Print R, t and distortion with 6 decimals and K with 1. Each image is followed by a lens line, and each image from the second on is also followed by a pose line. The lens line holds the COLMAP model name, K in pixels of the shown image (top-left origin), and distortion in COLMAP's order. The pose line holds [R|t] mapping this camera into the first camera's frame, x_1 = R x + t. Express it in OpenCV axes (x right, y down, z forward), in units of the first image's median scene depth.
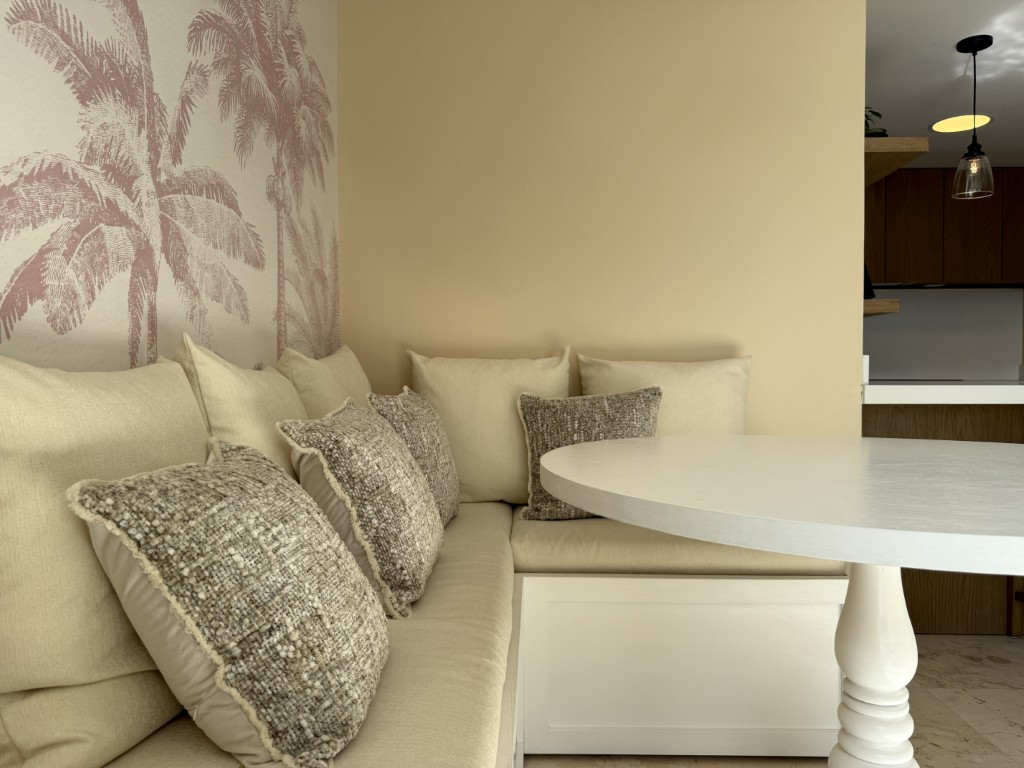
lens RADIAL K [[722.6, 0, 512.0], [0, 722.6, 384.0], [0, 0, 1]] dist [0.079591, -0.103621]
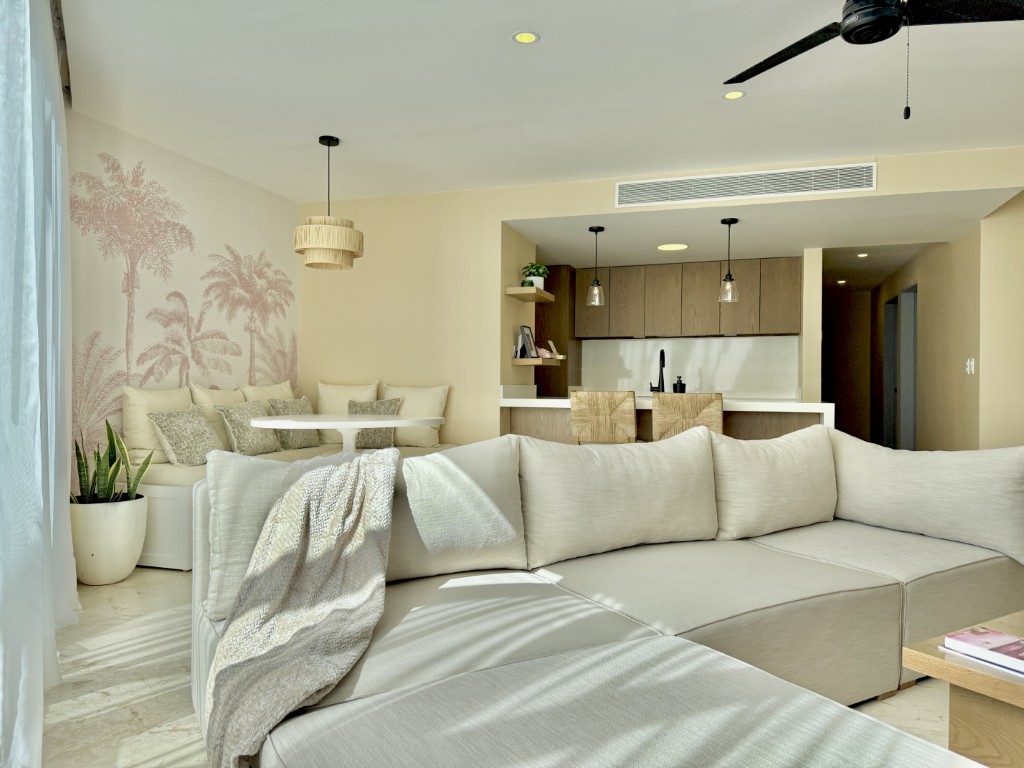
lens RADIAL K [[722.6, 0, 512.0], [0, 722.6, 384.0], [0, 0, 1]] dist [0.079591, -0.103621]
pose [[0.960542, 0.005506, -0.278082, 1.940519], [-0.011308, 0.999751, -0.019262, 0.000094], [0.277906, 0.021647, 0.960364, -1.924727]]
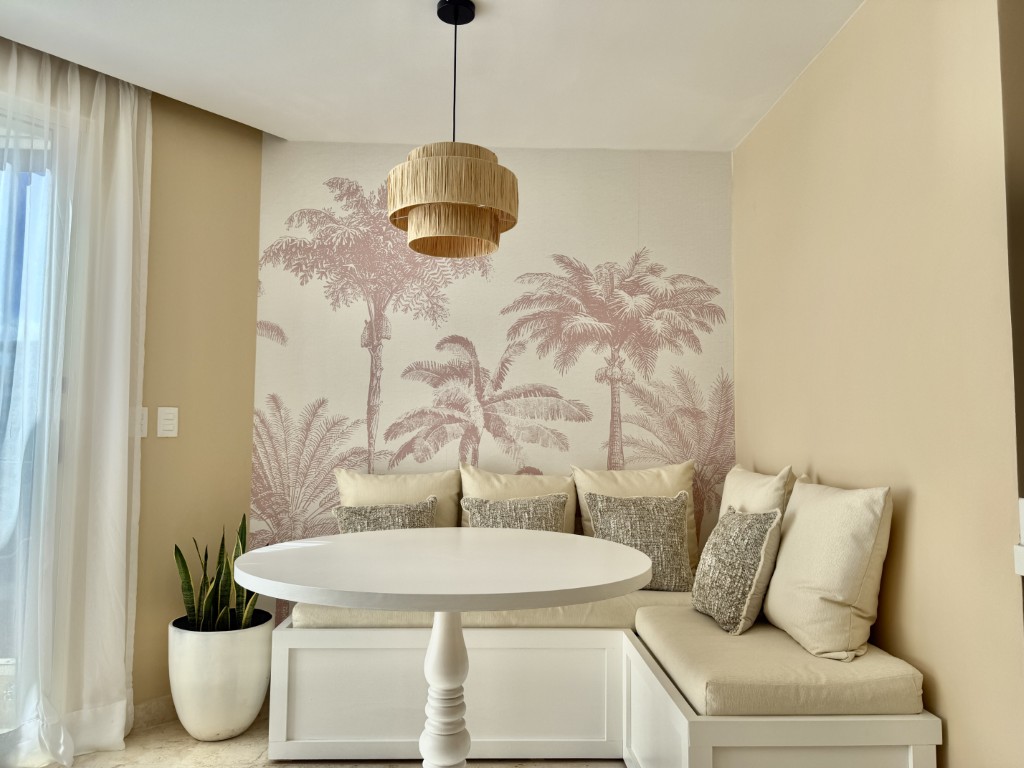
lens RADIAL K [[722.6, 0, 512.0], [0, 722.6, 384.0], [0, 0, 1]] dist [0.079591, -0.103621]
pose [[0.083813, -0.056394, -0.994884, 1.908987], [-0.027171, 0.997897, -0.058853, -0.174832], [0.996111, 0.031965, 0.082105, 0.828515]]
